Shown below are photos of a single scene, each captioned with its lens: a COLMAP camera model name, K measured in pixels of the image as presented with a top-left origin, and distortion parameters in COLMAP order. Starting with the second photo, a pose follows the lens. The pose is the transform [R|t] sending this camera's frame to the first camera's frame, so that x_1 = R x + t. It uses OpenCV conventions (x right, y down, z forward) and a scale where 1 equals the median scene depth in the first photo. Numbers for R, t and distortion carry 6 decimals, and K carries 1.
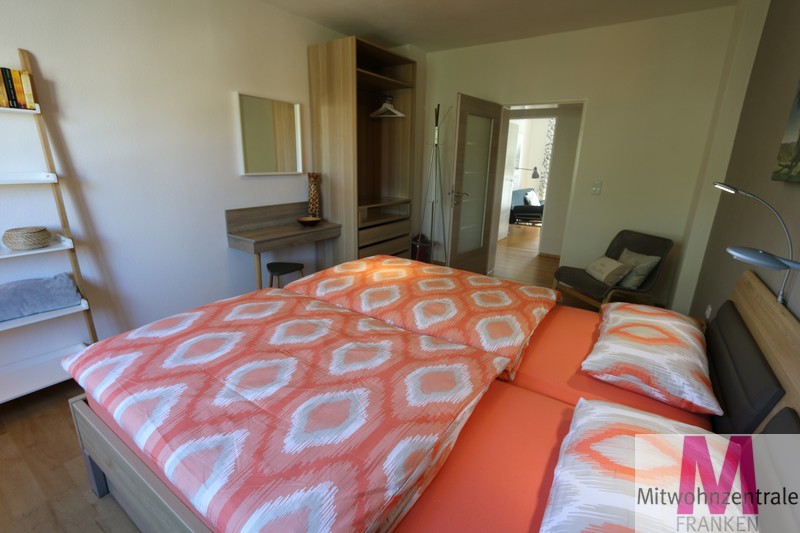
lens RADIAL K [[369.7, 0, 400.0], [0, 369.7, 266.5], [0, 0, 1]] dist [-0.000915, 0.000016]
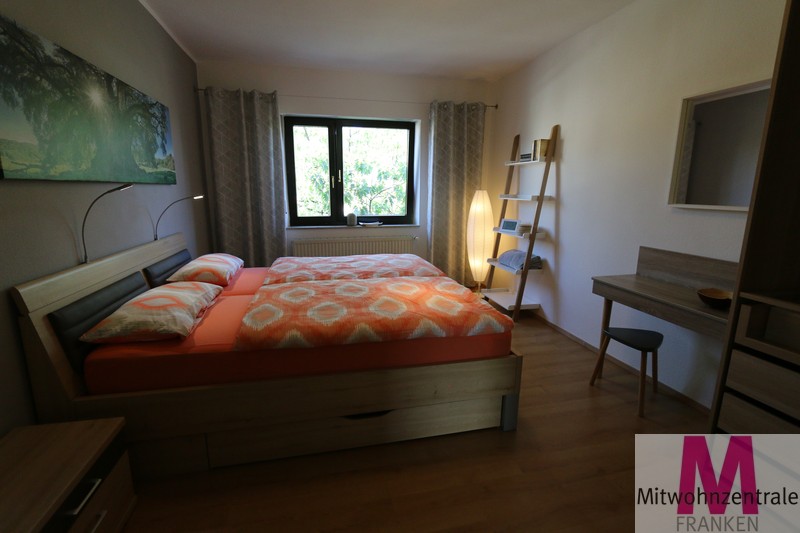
lens RADIAL K [[369.7, 0, 400.0], [0, 369.7, 266.5], [0, 0, 1]] dist [-0.000915, 0.000016]
pose [[-0.676231, 0.111623, -0.728184, 0.468542], [-0.226706, 0.908955, 0.349865, -0.272986], [0.700939, 0.401674, -0.589358, 1.126297]]
